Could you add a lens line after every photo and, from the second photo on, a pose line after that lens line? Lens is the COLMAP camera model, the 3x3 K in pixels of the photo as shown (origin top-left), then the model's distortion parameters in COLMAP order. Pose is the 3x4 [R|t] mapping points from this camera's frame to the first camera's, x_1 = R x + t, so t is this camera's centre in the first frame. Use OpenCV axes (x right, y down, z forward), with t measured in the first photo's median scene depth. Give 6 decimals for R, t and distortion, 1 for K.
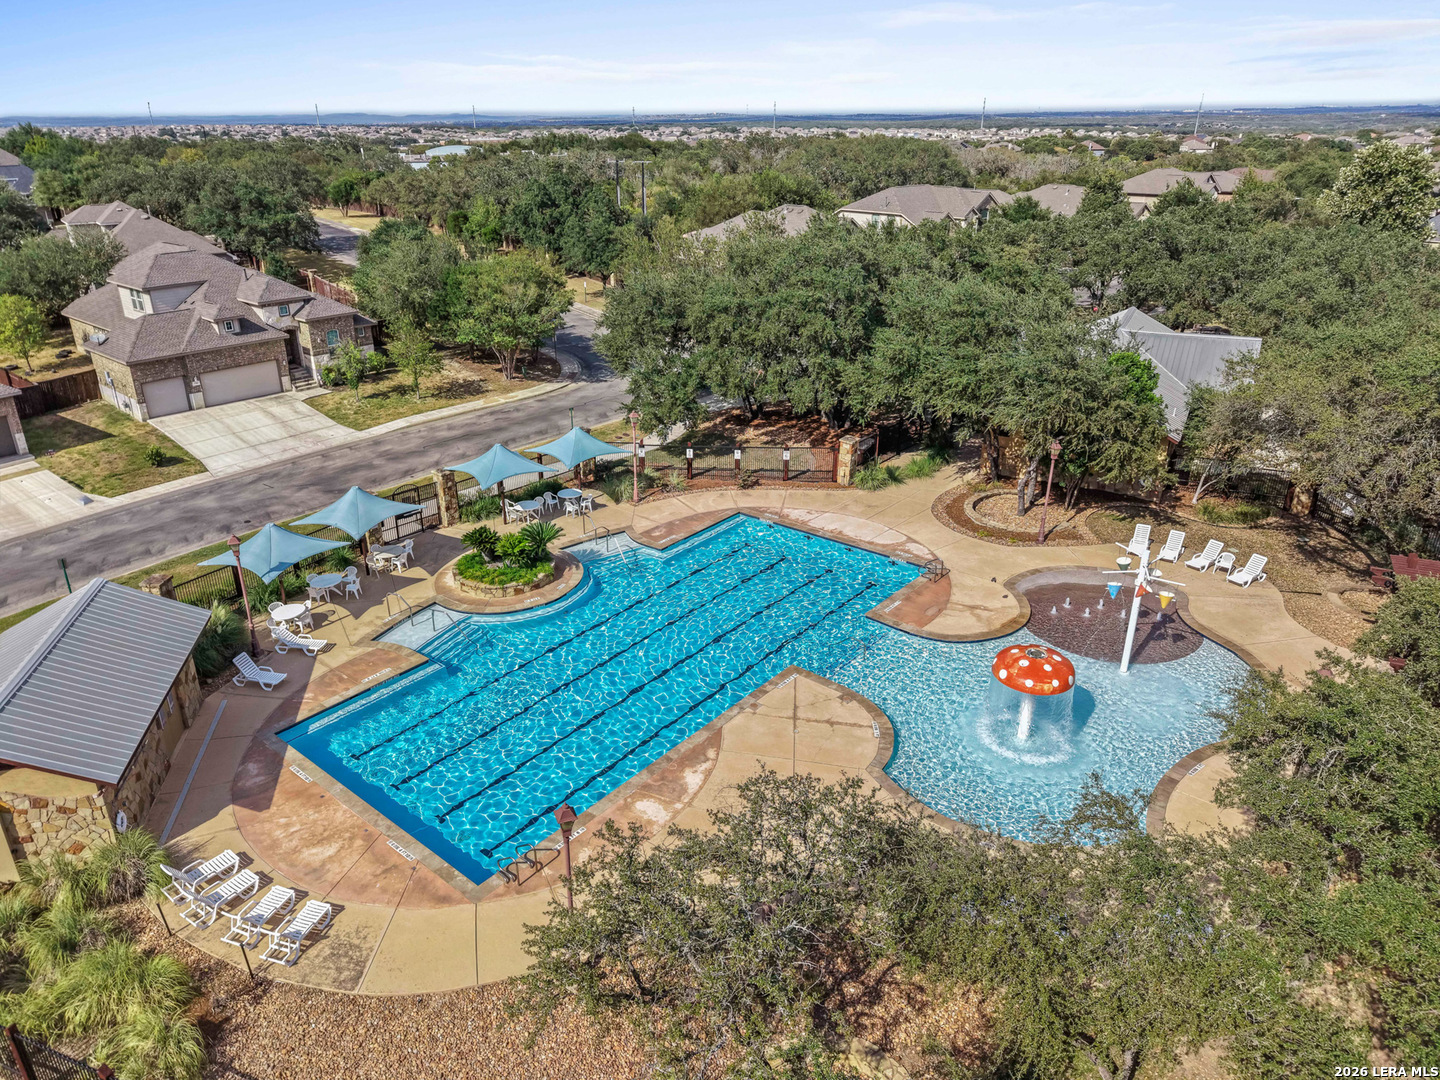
lens RADIAL K [[974.8, 0, 720.0], [0, 974.8, 540.0], [0, 0, 1]] dist [-0.002385, 0.004119]
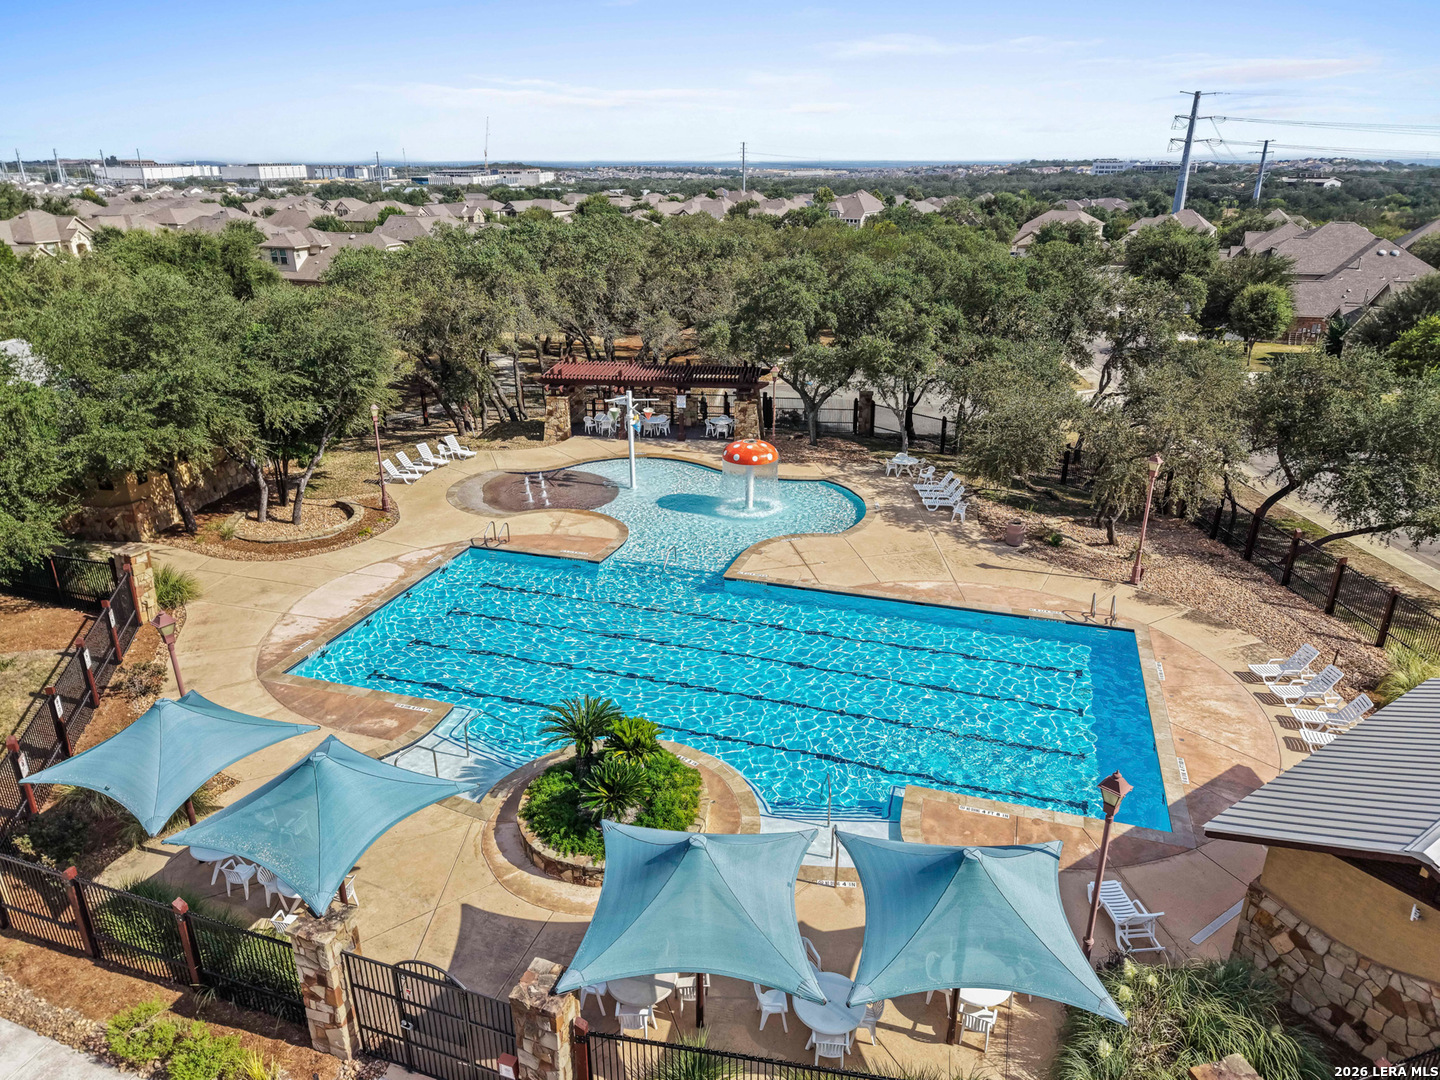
lens RADIAL K [[974.8, 0, 720.0], [0, 974.8, 540.0], [0, 0, 1]] dist [-0.002385, 0.004119]
pose [[-0.408972, -0.315581, 0.856242, -0.649682], [0.357944, 0.807627, 0.468630, -0.314859], [-0.839415, 0.498143, -0.217337, 0.979670]]
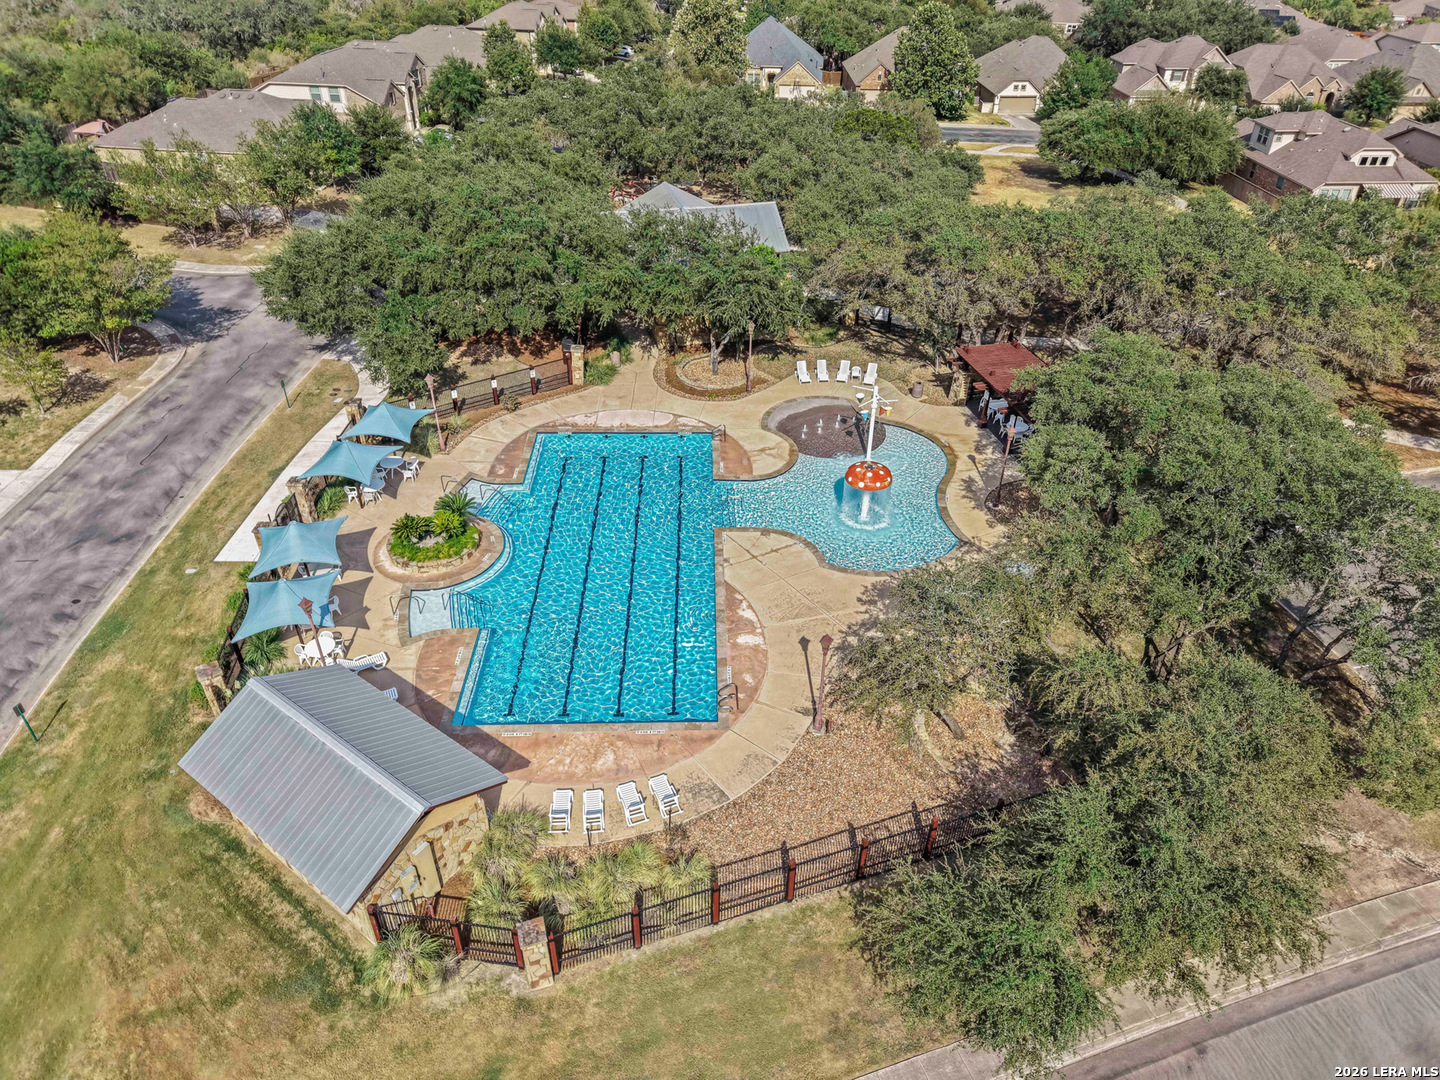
lens RADIAL K [[974.8, 0, 720.0], [0, 974.8, 540.0], [0, 0, 1]] dist [-0.002385, 0.004119]
pose [[0.745560, -0.364986, 0.557608, -0.610093], [0.243755, 0.928068, 0.281556, -0.216683], [-0.620262, -0.073997, 0.780897, -0.124872]]
